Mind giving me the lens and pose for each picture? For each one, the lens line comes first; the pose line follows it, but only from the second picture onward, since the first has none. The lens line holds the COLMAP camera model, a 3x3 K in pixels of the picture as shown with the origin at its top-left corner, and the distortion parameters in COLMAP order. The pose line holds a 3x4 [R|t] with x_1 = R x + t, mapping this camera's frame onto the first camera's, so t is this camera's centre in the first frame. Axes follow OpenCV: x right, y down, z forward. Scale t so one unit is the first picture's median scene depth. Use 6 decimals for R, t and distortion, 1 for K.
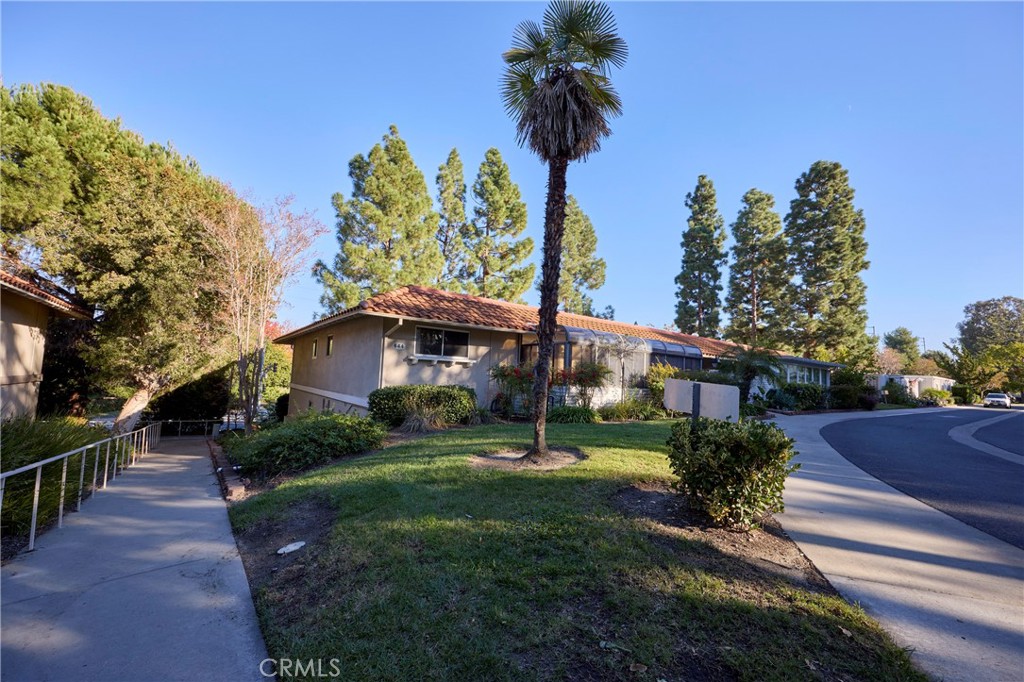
lens RADIAL K [[410.0, 0, 513.7], [0, 410.0, 342.1], [0, 0, 1]] dist [0.001889, 0.000111]
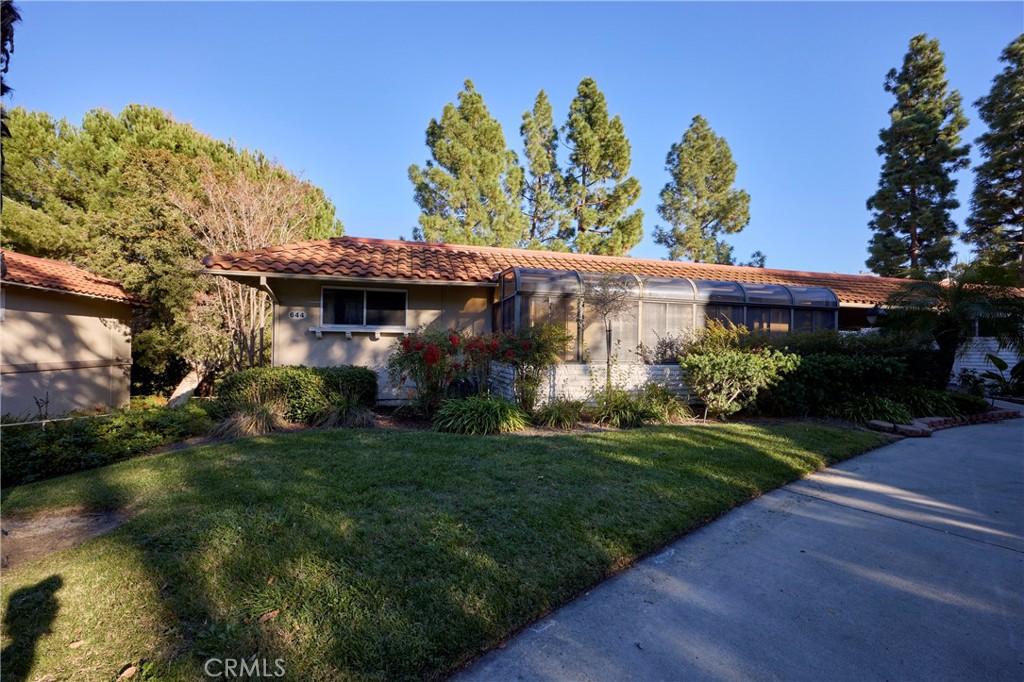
lens RADIAL K [[410.0, 0, 513.7], [0, 410.0, 342.1], [0, 0, 1]] dist [0.001889, 0.000111]
pose [[0.923739, -0.034861, -0.381434, 0.112144], [0.058991, 0.996916, 0.051750, 0.012853], [0.378454, -0.070305, 0.922946, 0.130520]]
